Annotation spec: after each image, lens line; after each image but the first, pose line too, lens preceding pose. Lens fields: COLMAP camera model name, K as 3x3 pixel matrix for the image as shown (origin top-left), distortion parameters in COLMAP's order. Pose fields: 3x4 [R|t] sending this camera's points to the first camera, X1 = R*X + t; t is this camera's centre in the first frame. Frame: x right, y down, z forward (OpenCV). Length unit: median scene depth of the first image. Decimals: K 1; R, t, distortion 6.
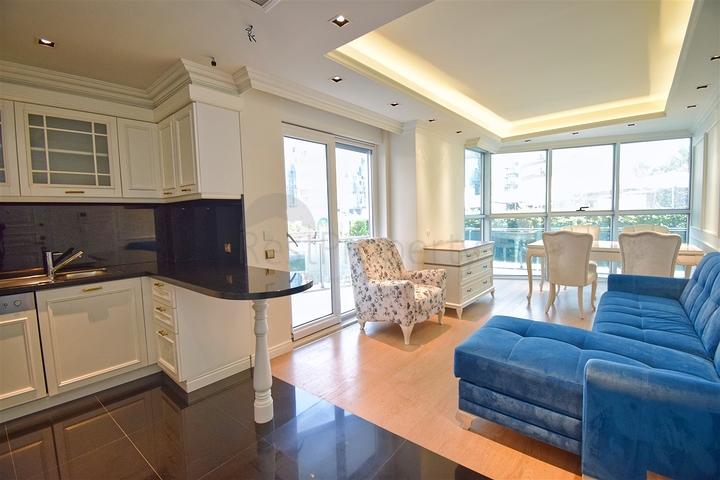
lens RADIAL K [[319.1, 0, 354.5], [0, 319.1, 240.6], [0, 0, 1]] dist [-0.000152, -0.012678]
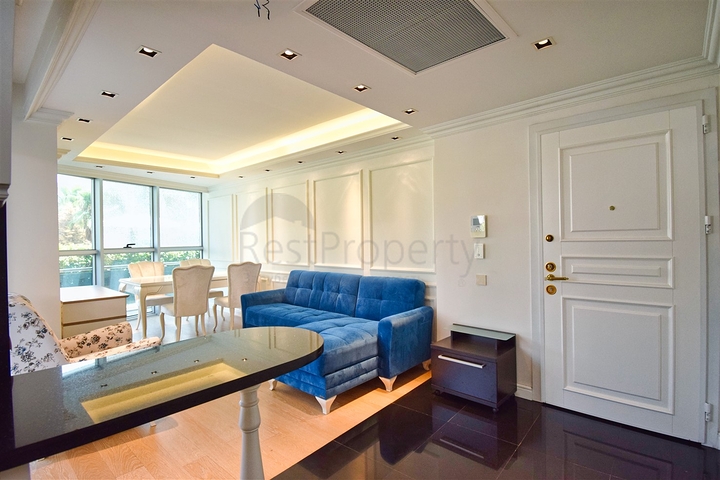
lens RADIAL K [[362.0, 0, 362.0], [0, 362.0, 237.3], [0, 0, 1]] dist [0.006425, -0.001831]
pose [[-0.000666, 0.034658, 0.999399, -0.586847], [0.095344, 0.994849, -0.034436, -0.026436], [-0.995444, 0.095264, -0.003967, 0.414127]]
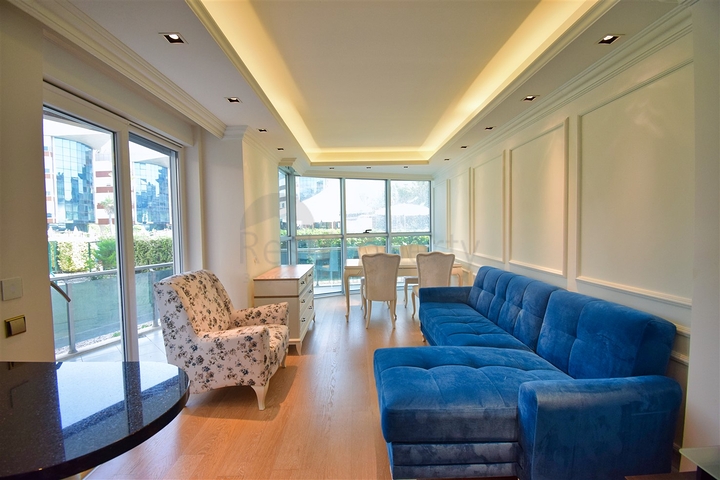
lens RADIAL K [[319.1, 0, 361.5], [0, 319.1, 238.4], [0, 0, 1]] dist [-0.000152, -0.012678]
pose [[0.737119, -0.009636, 0.675694, -0.150508], [0.049327, 0.997998, -0.039580, -0.039040], [-0.673960, 0.062505, 0.736119, 0.208055]]
